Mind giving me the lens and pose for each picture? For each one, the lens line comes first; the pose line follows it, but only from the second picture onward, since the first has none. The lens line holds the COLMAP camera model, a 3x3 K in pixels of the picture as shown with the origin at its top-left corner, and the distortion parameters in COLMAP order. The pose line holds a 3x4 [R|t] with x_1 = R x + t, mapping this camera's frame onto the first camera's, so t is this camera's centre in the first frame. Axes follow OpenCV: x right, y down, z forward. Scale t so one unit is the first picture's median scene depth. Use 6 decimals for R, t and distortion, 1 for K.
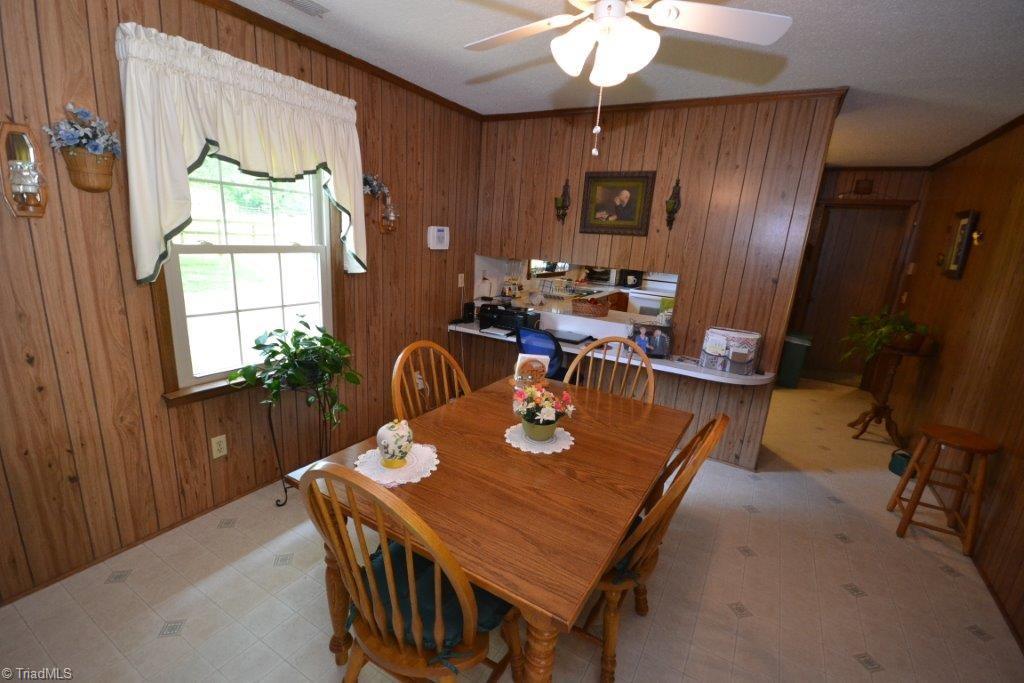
lens RADIAL K [[451.5, 0, 507.8], [0, 451.5, 346.8], [0, 0, 1]] dist [0.000646, -0.005558]
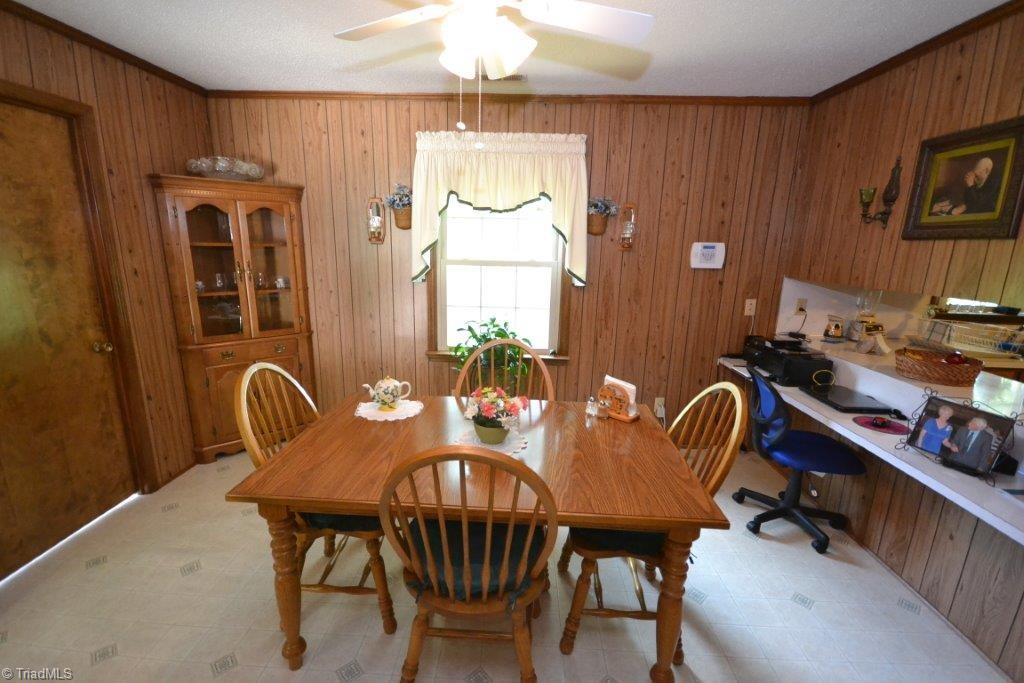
lens RADIAL K [[451.5, 0, 491.4], [0, 451.5, 340.5], [0, 0, 1]] dist [0.000646, -0.005558]
pose [[0.472415, 0.133937, -0.871140, 0.468384], [-0.208704, 0.977276, 0.037077, -0.025381], [0.856310, 0.164294, 0.489633, 0.254000]]
